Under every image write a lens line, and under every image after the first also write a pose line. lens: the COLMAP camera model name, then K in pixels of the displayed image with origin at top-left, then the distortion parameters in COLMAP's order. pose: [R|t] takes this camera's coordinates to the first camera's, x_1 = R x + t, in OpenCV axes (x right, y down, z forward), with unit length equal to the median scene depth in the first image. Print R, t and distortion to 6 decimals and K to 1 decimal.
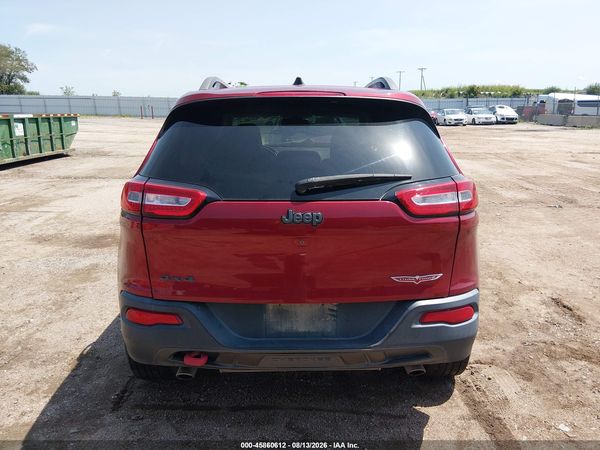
lens RADIAL K [[460.7, 0, 302.5], [0, 460.7, 223.0], [0, 0, 1]] dist [0.058150, -0.097088]
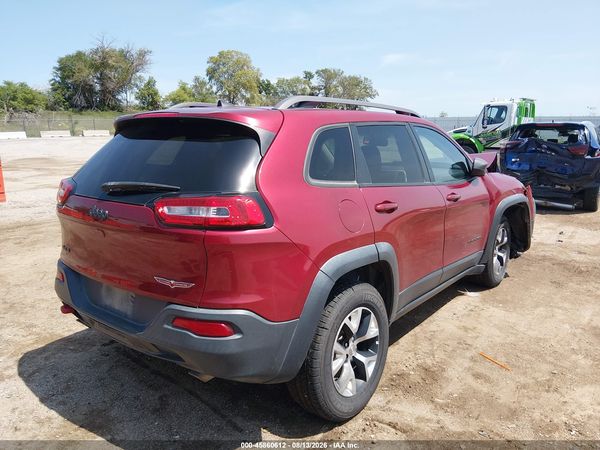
lens RADIAL K [[460.7, 0, 303.0], [0, 460.7, 225.6], [0, 0, 1]] dist [0.058150, -0.097088]
pose [[0.775845, 0.120720, -0.619267, 0.876459], [-0.142363, 0.989707, 0.014575, -0.055069], [0.614653, 0.076853, 0.785045, 0.255472]]
